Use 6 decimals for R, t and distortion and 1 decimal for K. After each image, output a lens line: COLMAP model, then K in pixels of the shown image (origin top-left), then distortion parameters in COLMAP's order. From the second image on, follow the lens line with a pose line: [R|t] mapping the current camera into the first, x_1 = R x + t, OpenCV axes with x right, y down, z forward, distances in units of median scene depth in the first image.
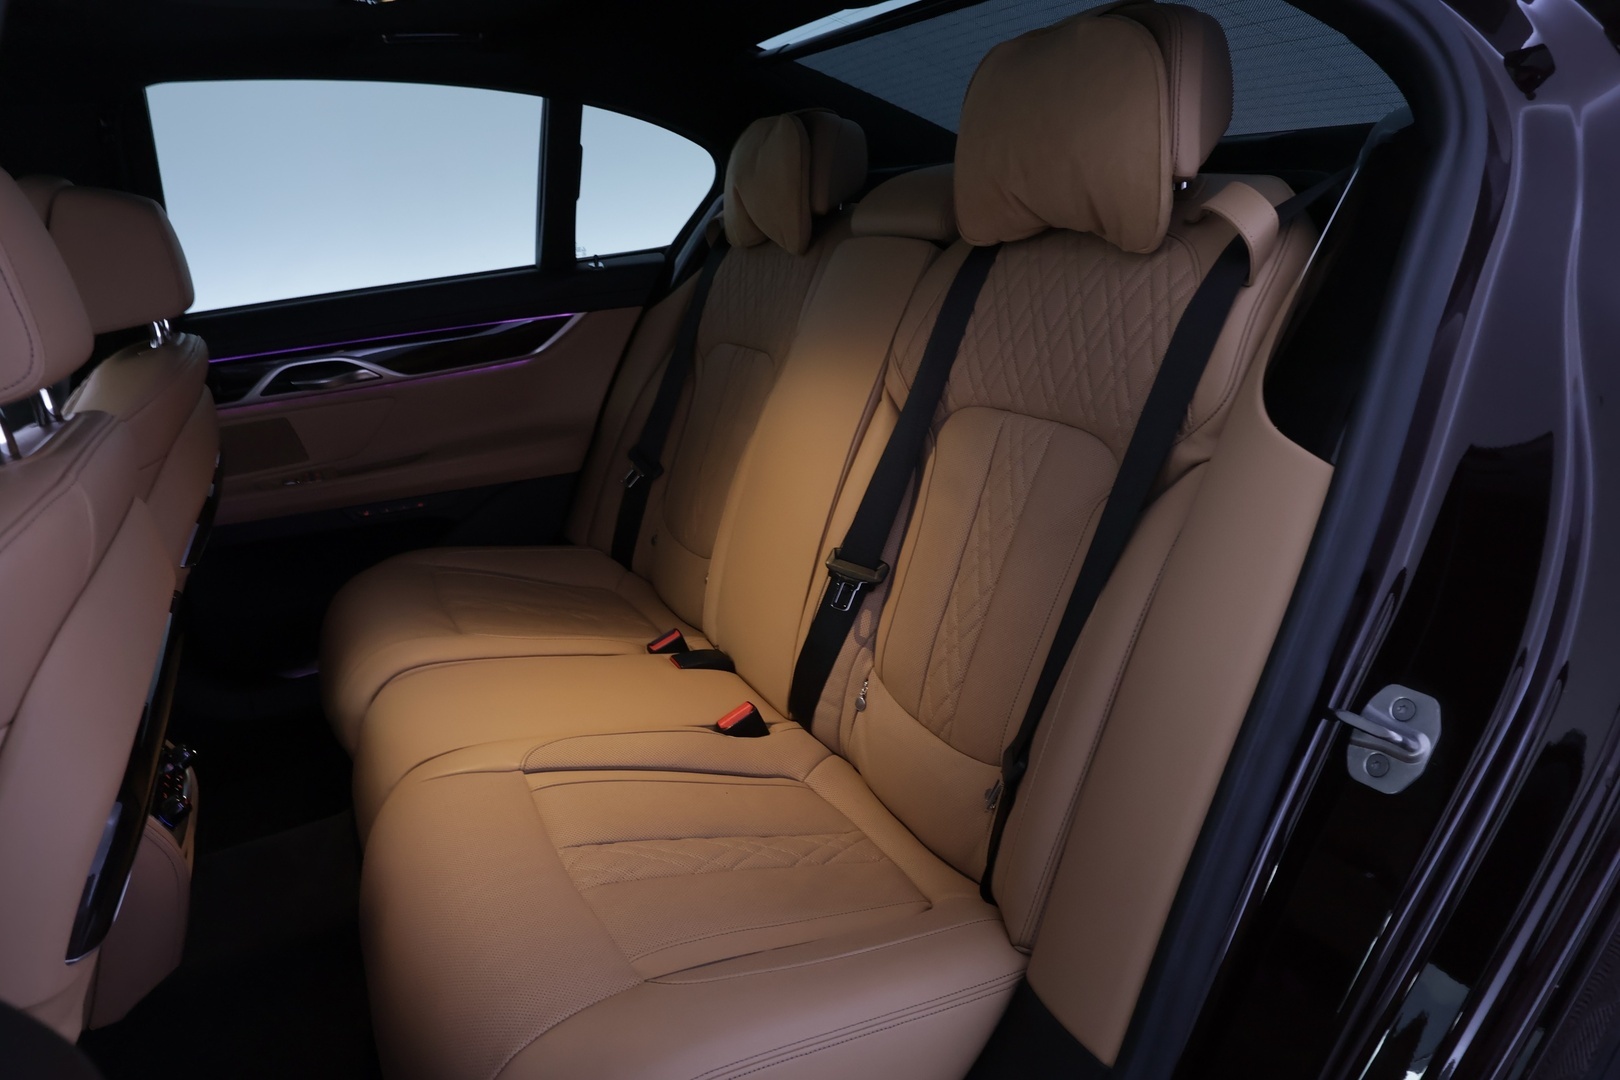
lens RADIAL K [[1119.5, 0, 795.8], [0, 1119.5, 537.4], [0, 0, 1]] dist [-0.001485, 0.003191]
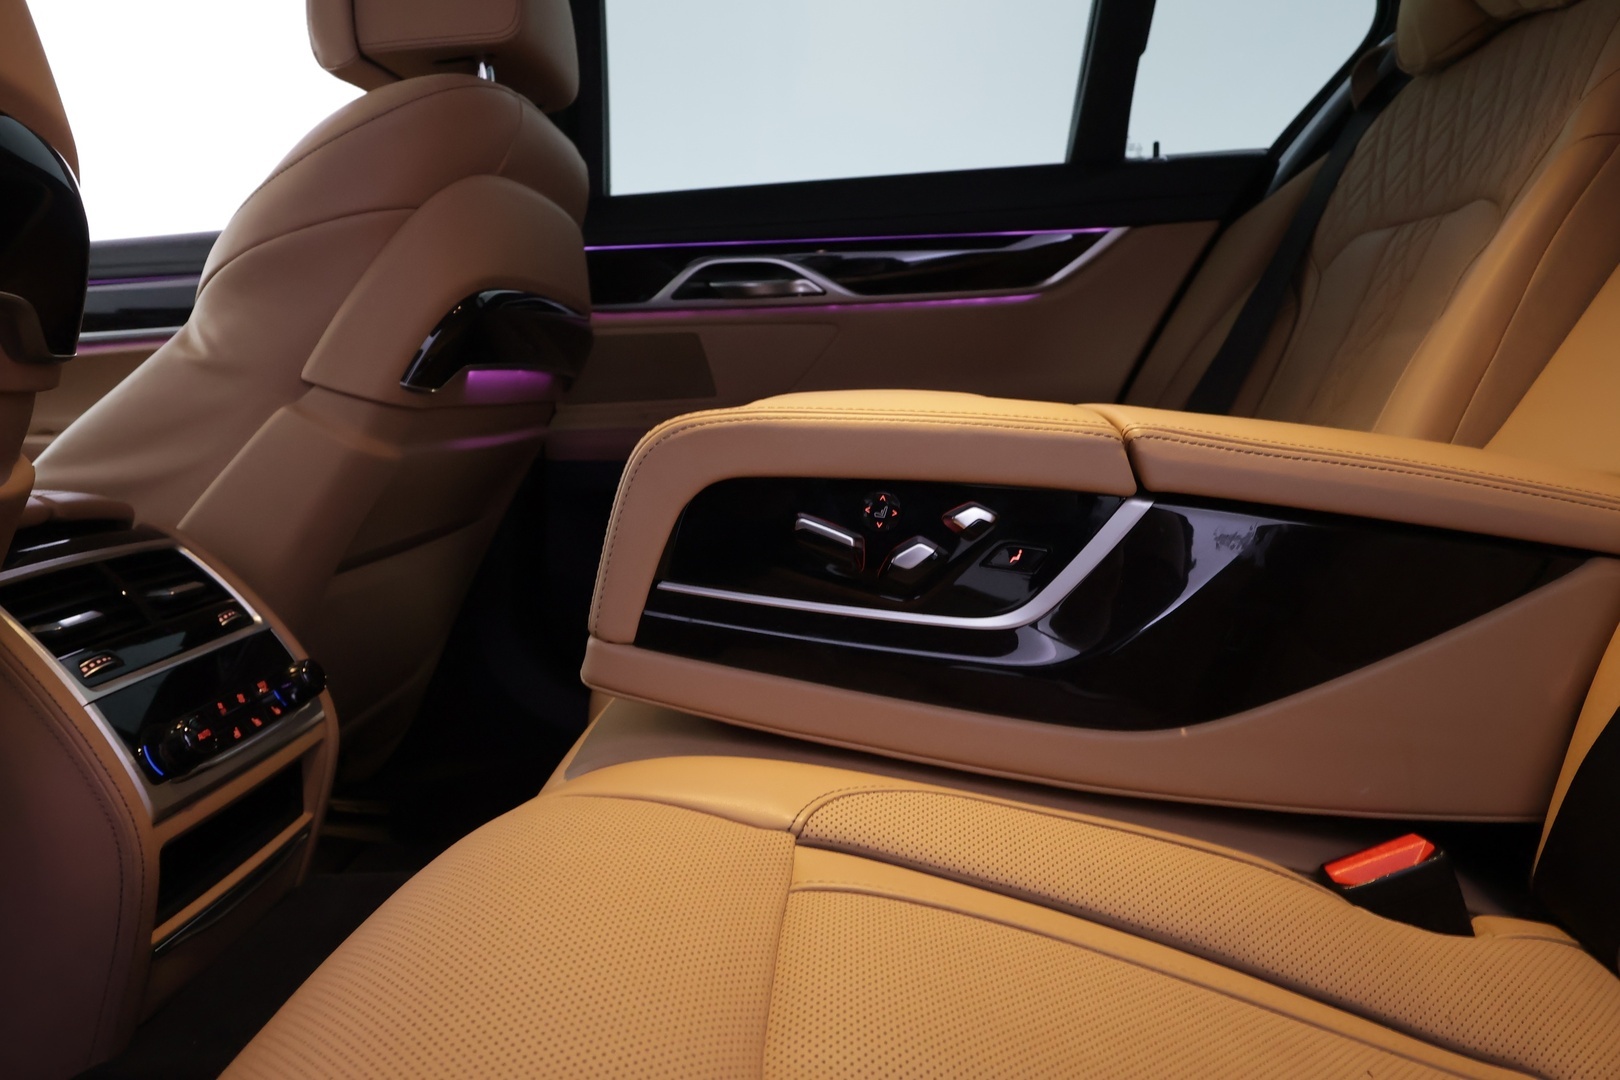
lens RADIAL K [[1119.5, 0, 795.8], [0, 1119.5, 537.4], [0, 0, 1]] dist [-0.001485, 0.003191]
pose [[0.892347, 0.129460, -0.432386, -0.055306], [-0.189156, 0.977061, -0.097835, 0.085719], [0.409802, 0.169091, 0.896365, 0.376139]]
